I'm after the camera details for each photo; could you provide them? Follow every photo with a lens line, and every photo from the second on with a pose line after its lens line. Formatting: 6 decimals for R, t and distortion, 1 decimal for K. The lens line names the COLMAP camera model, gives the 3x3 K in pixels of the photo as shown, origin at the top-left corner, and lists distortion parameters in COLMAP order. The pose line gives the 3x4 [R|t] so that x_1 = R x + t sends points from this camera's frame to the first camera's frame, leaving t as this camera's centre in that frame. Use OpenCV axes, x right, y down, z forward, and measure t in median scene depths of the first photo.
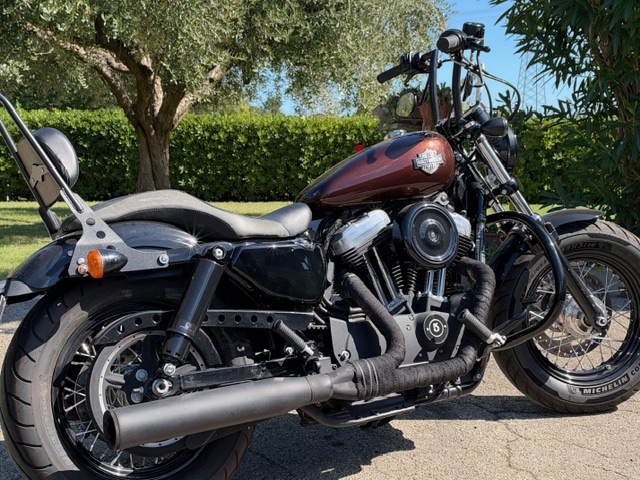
lens RADIAL K [[903.0, 0, 320.0], [0, 903.0, 240.0], [0, 0, 1]] dist [0.288370, -0.878092]
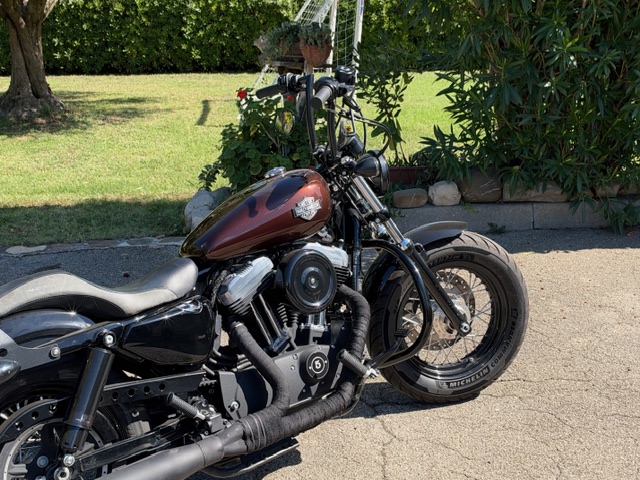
lens RADIAL K [[903.0, 0, 320.0], [0, 903.0, 240.0], [0, 0, 1]] dist [0.288370, -0.878092]
pose [[0.992440, -0.045598, 0.113942, 0.012438], [0.025884, 0.985302, 0.168850, -0.226230], [-0.119966, -0.164624, 0.979034, -0.042470]]
